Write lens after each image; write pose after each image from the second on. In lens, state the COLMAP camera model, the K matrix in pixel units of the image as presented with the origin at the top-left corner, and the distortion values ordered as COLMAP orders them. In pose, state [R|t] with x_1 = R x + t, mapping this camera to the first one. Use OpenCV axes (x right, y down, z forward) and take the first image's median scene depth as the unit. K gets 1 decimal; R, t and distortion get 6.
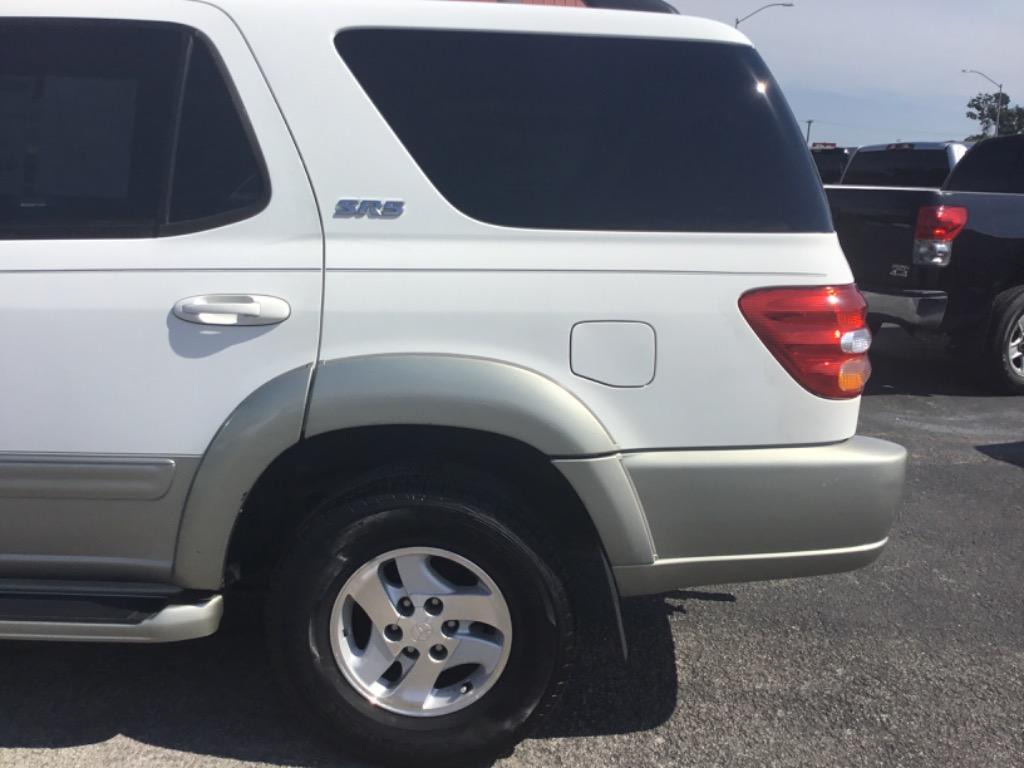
lens RADIAL K [[921.9, 0, 516.5], [0, 921.9, 383.1], [0, 0, 1]] dist [0.074663, -0.126156]
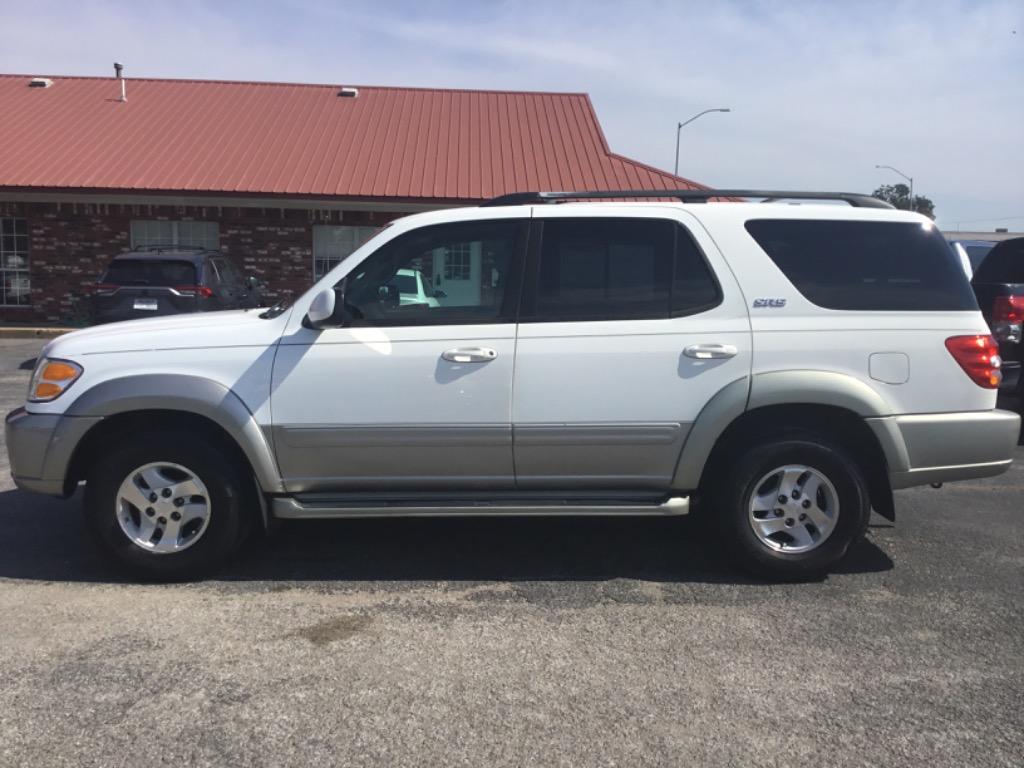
lens RADIAL K [[919.0, 0, 512.0], [0, 919.0, 384.0], [0, 0, 1]] dist [0.120742, -0.267082]
pose [[0.997889, -0.019904, 0.061810, -0.878368], [0.025308, 0.995806, -0.087924, 0.167444], [-0.059801, 0.089303, 0.994208, -1.052206]]
